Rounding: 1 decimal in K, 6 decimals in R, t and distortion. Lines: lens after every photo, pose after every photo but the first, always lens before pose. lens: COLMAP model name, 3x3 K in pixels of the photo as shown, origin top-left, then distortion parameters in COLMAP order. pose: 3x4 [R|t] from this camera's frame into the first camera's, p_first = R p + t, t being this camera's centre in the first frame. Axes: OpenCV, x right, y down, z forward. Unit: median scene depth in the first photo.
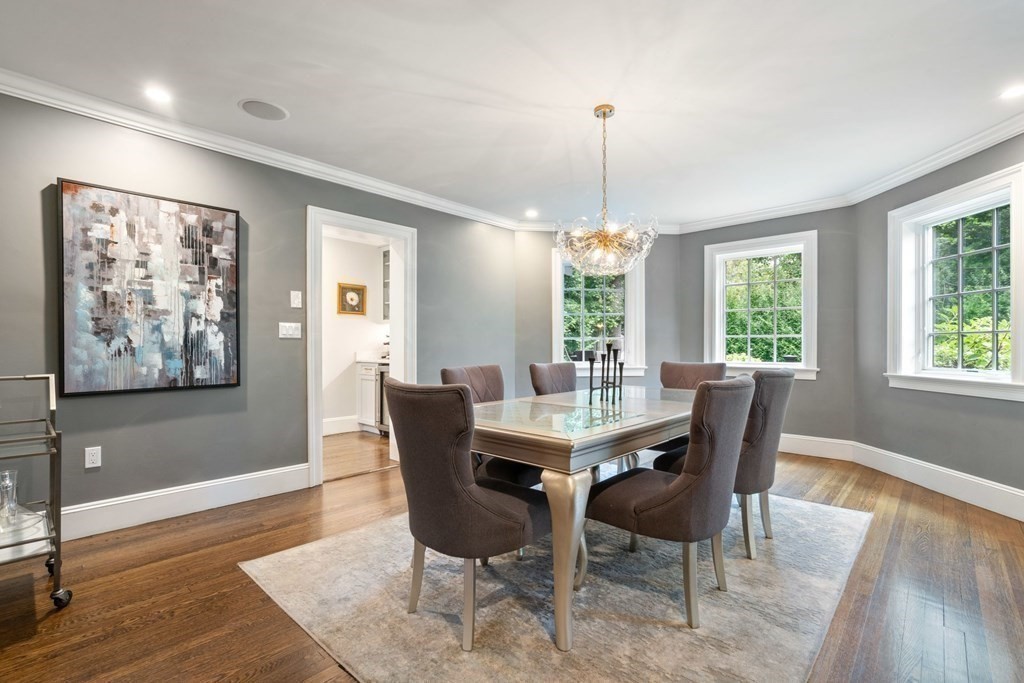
lens RADIAL K [[467.5, 0, 511.9], [0, 467.5, 346.7], [0, 0, 1]] dist [0.002124, 0.000107]
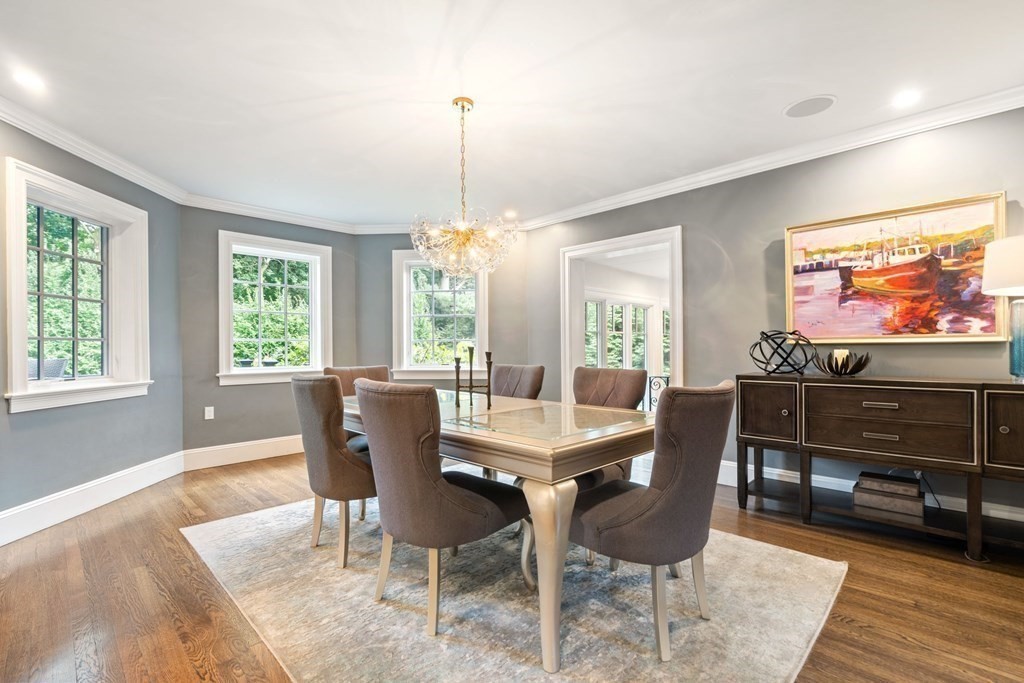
lens RADIAL K [[467.5, 0, 511.9], [0, 467.5, 340.7], [0, 0, 1]] dist [0.002124, 0.000107]
pose [[0.035659, 0.017766, 0.999206, -0.532476], [0.011773, 0.999765, -0.018196, 0.002454], [-0.999295, 0.012412, 0.035441, 0.613314]]
